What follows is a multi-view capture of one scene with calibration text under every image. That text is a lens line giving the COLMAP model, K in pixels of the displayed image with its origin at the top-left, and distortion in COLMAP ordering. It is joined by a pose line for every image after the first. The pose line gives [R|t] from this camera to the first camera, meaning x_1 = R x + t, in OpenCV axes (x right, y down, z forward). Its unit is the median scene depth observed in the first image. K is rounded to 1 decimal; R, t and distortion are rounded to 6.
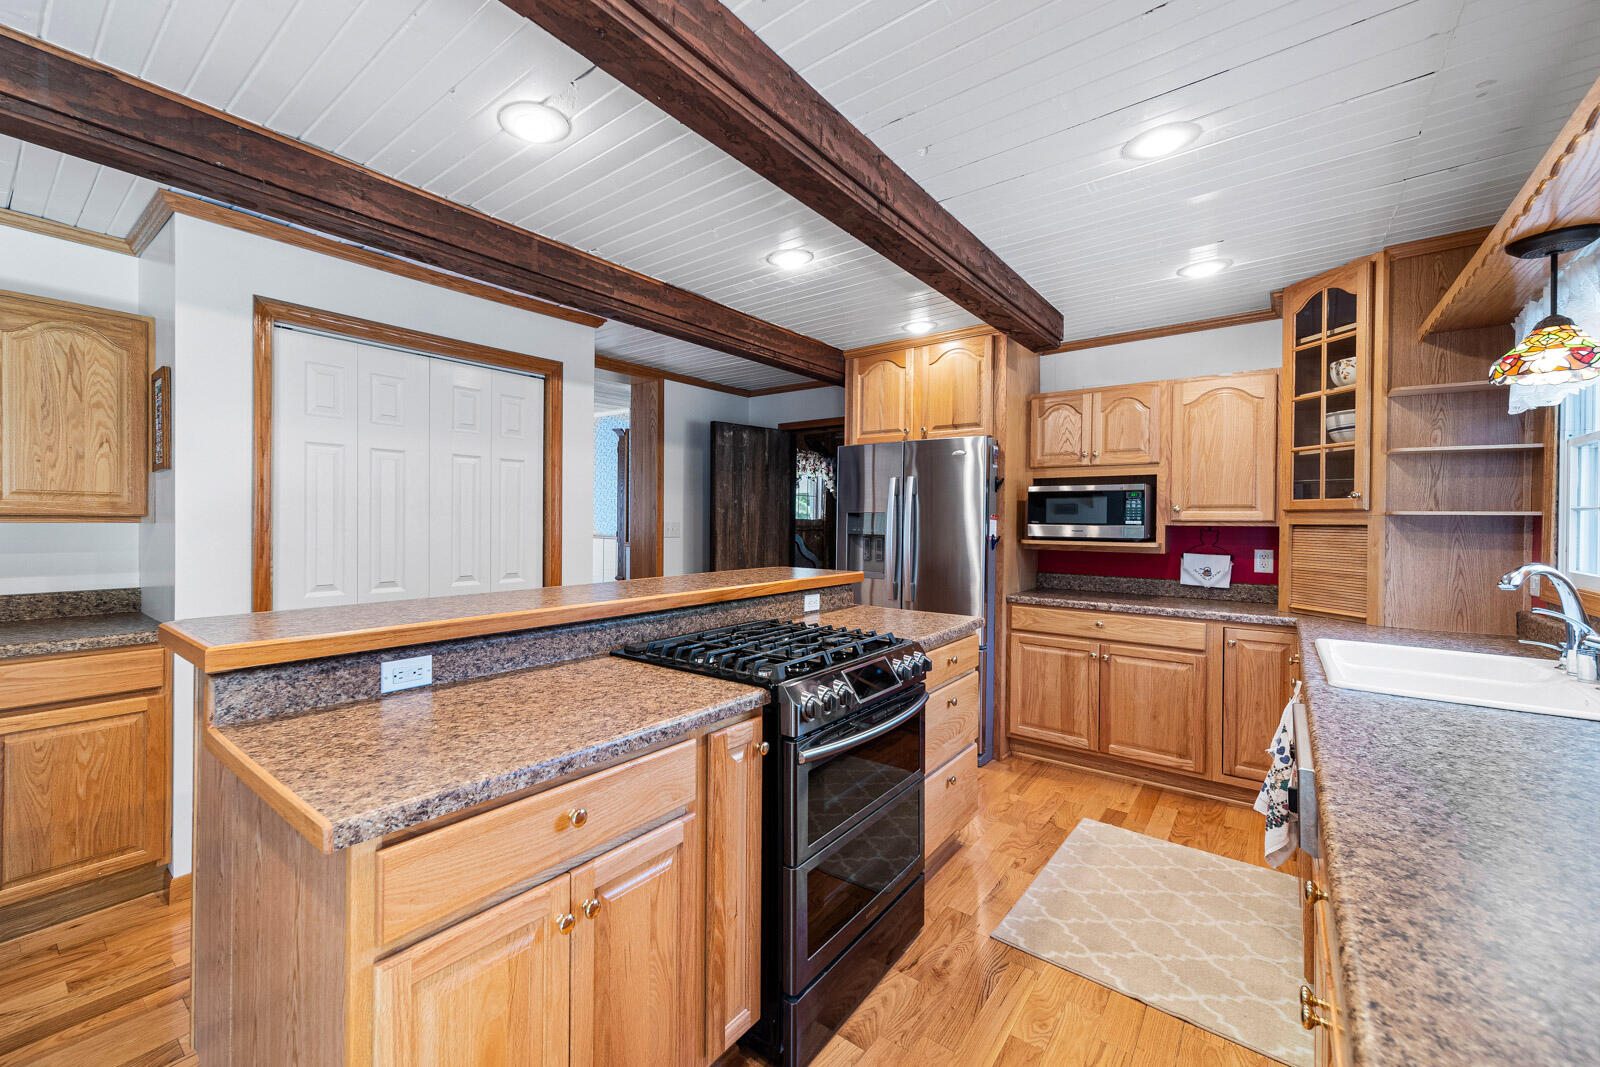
lens RADIAL K [[648.5, 0, 712.1], [0, 648.5, 524.2], [0, 0, 1]] dist [0.003024, -0.000137]
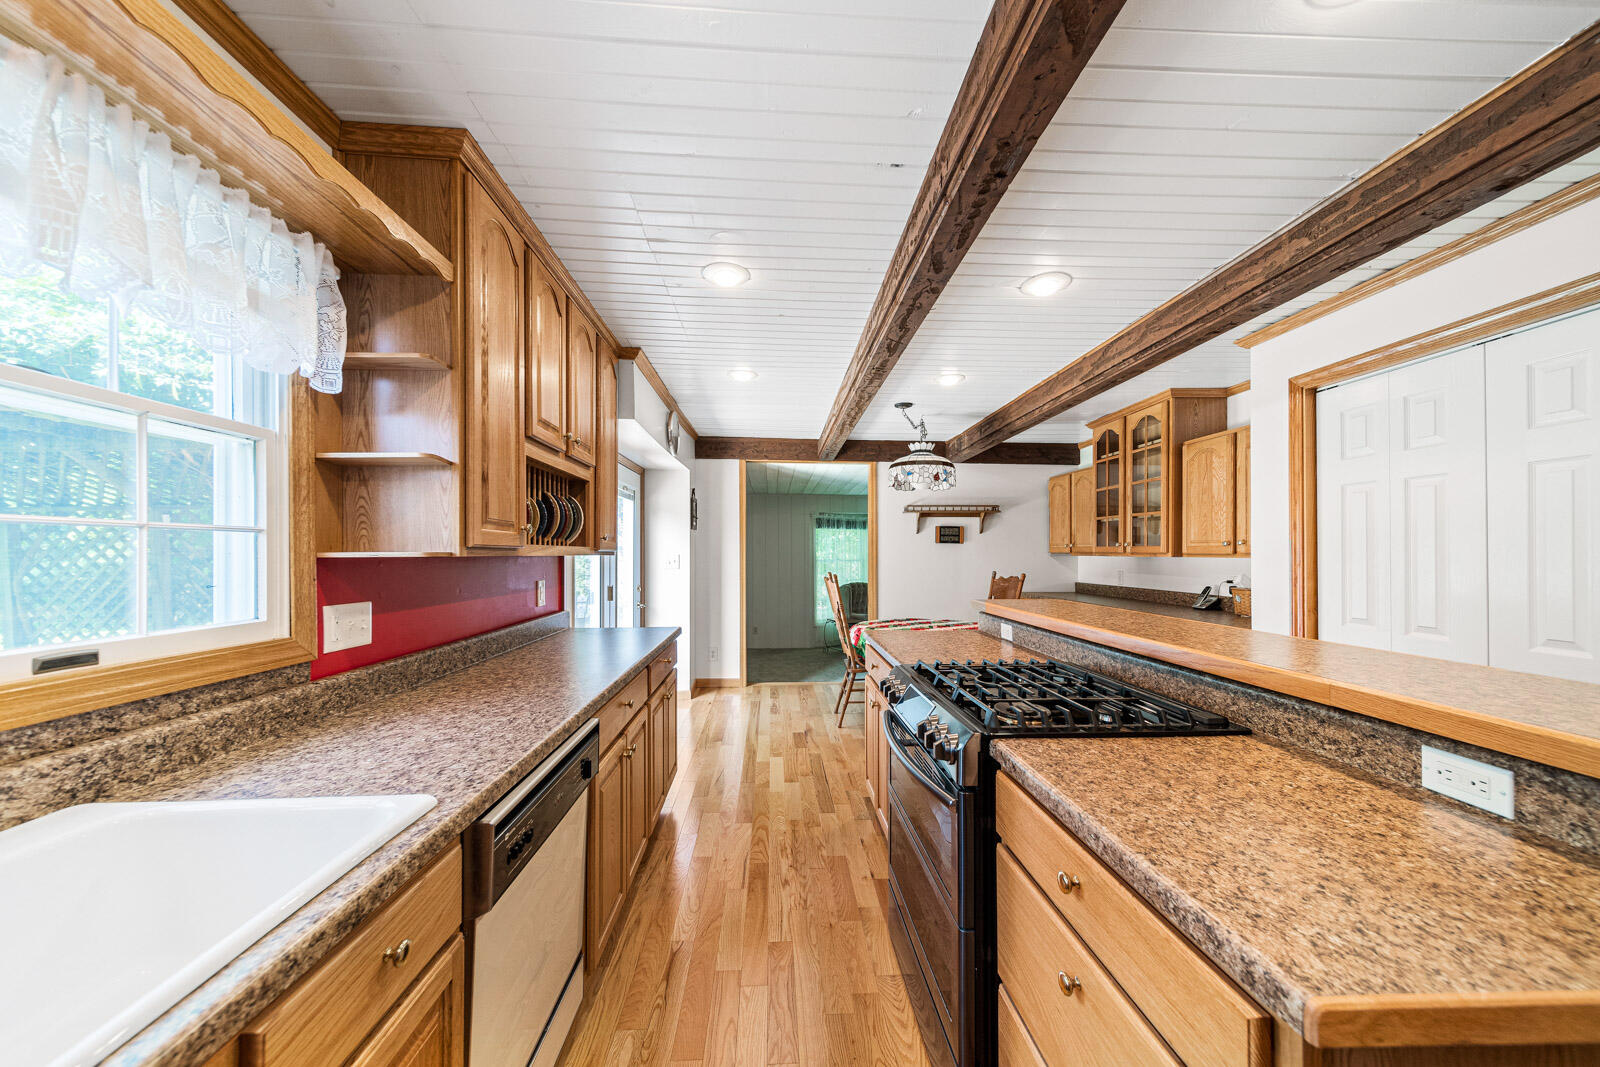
lens RADIAL K [[568.8, 0, 801.7], [0, 568.8, 550.1], [0, 0, 1]] dist [0.007094, -0.001205]
pose [[-0.715660, -0.011444, -0.698355, 0.611827], [-0.007155, 0.999933, -0.009053, 0.001570], [0.698412, -0.001482, -0.715694, 0.924059]]
